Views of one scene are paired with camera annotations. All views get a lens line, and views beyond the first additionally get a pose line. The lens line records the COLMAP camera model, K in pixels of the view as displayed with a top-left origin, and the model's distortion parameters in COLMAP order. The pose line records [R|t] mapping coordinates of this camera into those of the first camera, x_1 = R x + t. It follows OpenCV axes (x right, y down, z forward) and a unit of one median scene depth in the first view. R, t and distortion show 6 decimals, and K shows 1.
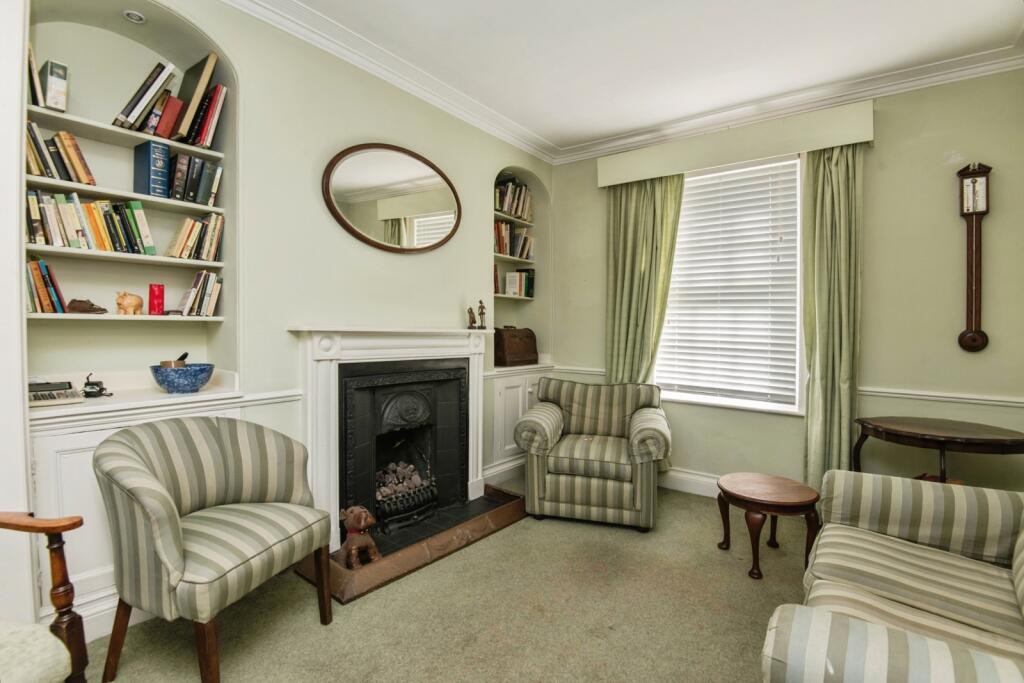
lens RADIAL K [[470.8, 0, 516.1], [0, 470.8, 328.4], [0, 0, 1]] dist [-0.000815, -0.000189]
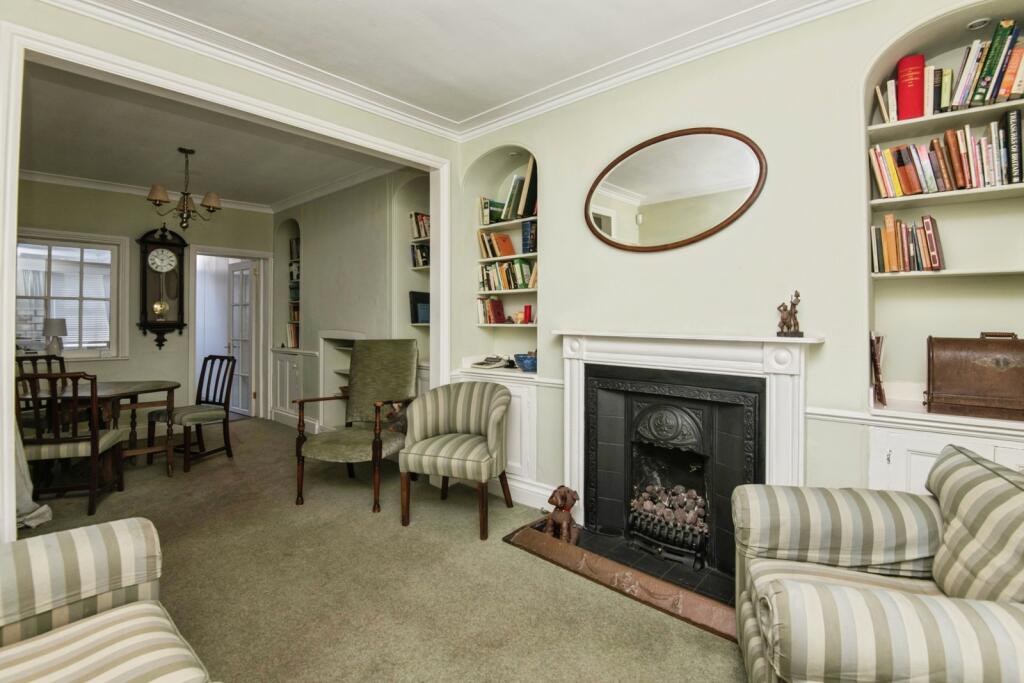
lens RADIAL K [[470.8, 0, 516.1], [0, 470.8, 328.4], [0, 0, 1]] dist [-0.000815, -0.000189]
pose [[-0.033598, -0.009011, -0.999395, 0.804731], [-0.015856, 0.999838, -0.008482, 0.002575], [0.999310, 0.015561, -0.033736, 0.906608]]
